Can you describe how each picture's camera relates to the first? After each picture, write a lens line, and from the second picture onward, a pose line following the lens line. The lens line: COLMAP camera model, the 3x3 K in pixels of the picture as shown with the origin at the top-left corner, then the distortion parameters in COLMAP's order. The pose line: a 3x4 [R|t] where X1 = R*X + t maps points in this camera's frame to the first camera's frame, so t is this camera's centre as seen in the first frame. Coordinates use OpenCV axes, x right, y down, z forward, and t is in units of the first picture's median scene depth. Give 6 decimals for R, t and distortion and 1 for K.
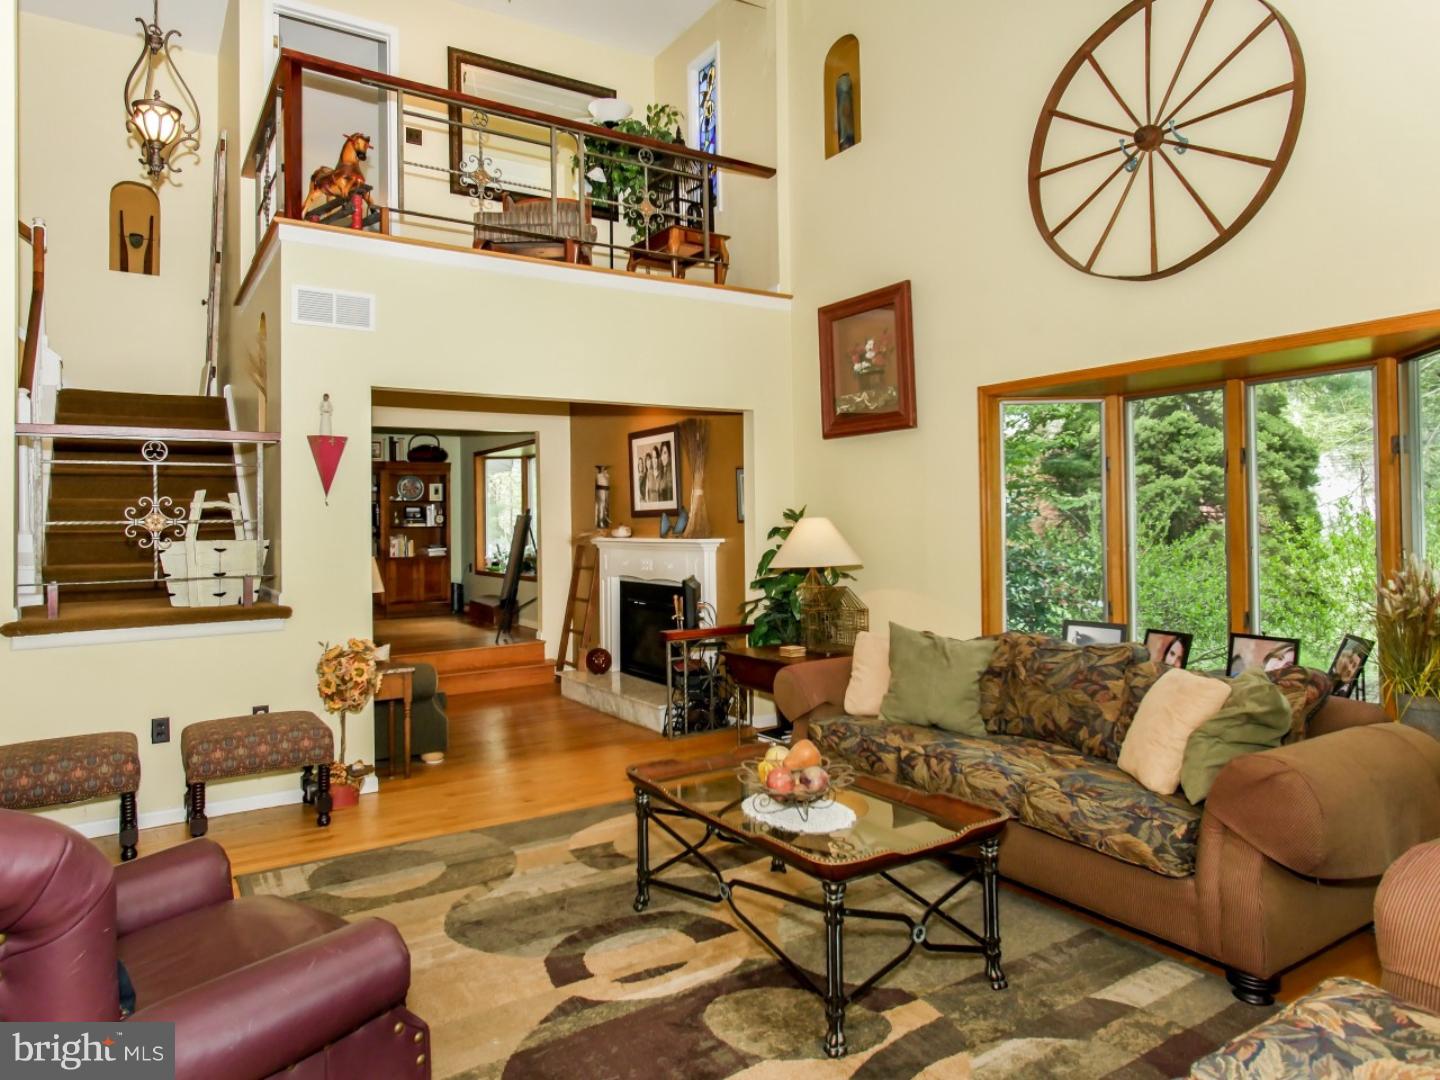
lens RADIAL K [[922.5, 0, 707.7], [0, 922.5, 527.1], [0, 0, 1]] dist [-0.003681, -0.001093]
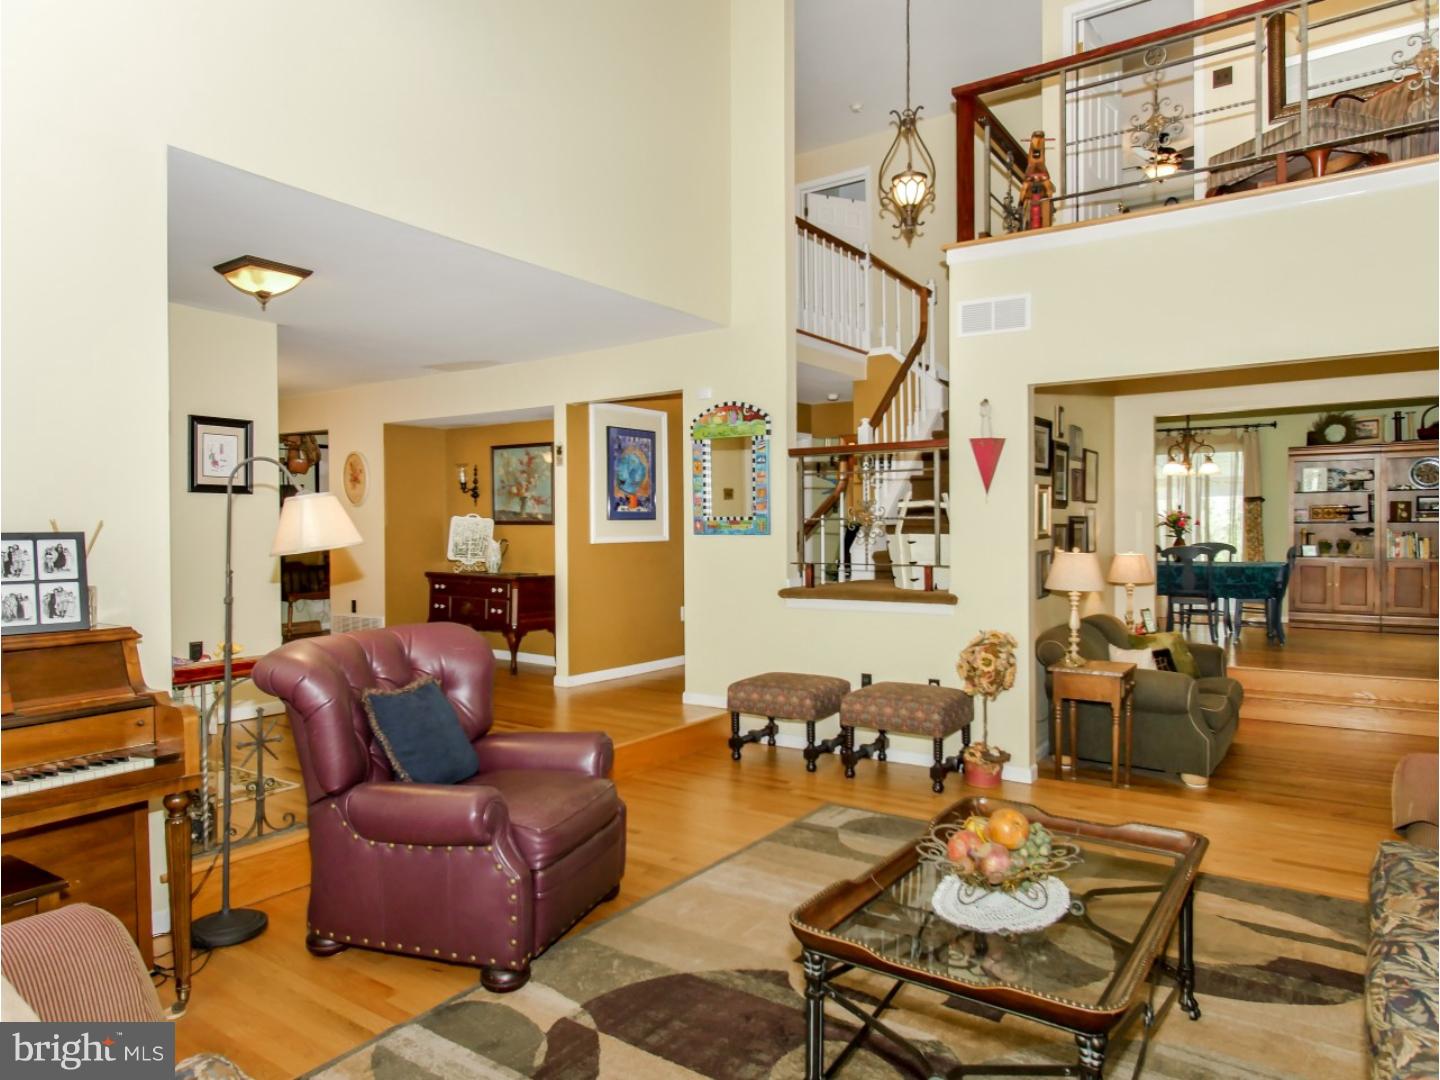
lens RADIAL K [[922.5, 0, 711.6], [0, 922.5, 544.2], [0, 0, 1]] dist [-0.003681, -0.001093]
pose [[0.376059, 0.030765, -0.926085, 0.473189], [-0.002685, 0.999481, 0.032112, -0.009544], [0.926592, -0.009589, 0.375947, 0.316054]]
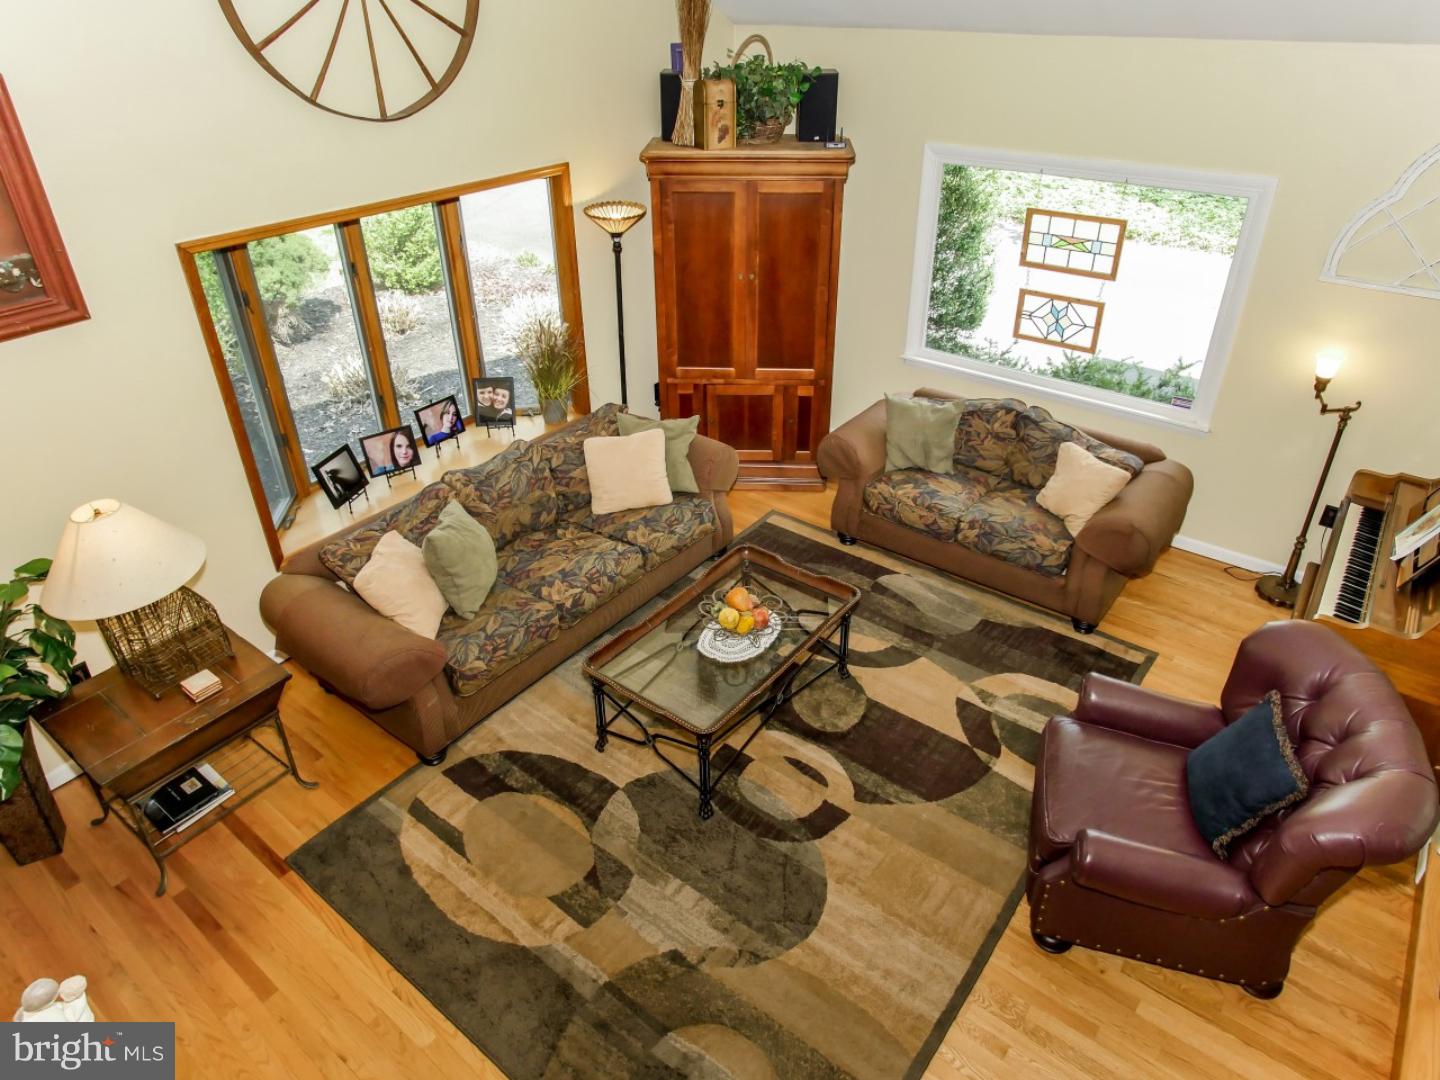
lens RADIAL K [[922.5, 0, 716.4], [0, 922.5, 527.6], [0, 0, 1]] dist [-0.003681, -0.001093]
pose [[-0.344677, -0.483557, 0.804593, -0.618897], [0.015470, 0.854074, 0.519922, -0.368636], [-0.938594, 0.191652, -0.286898, 0.924778]]
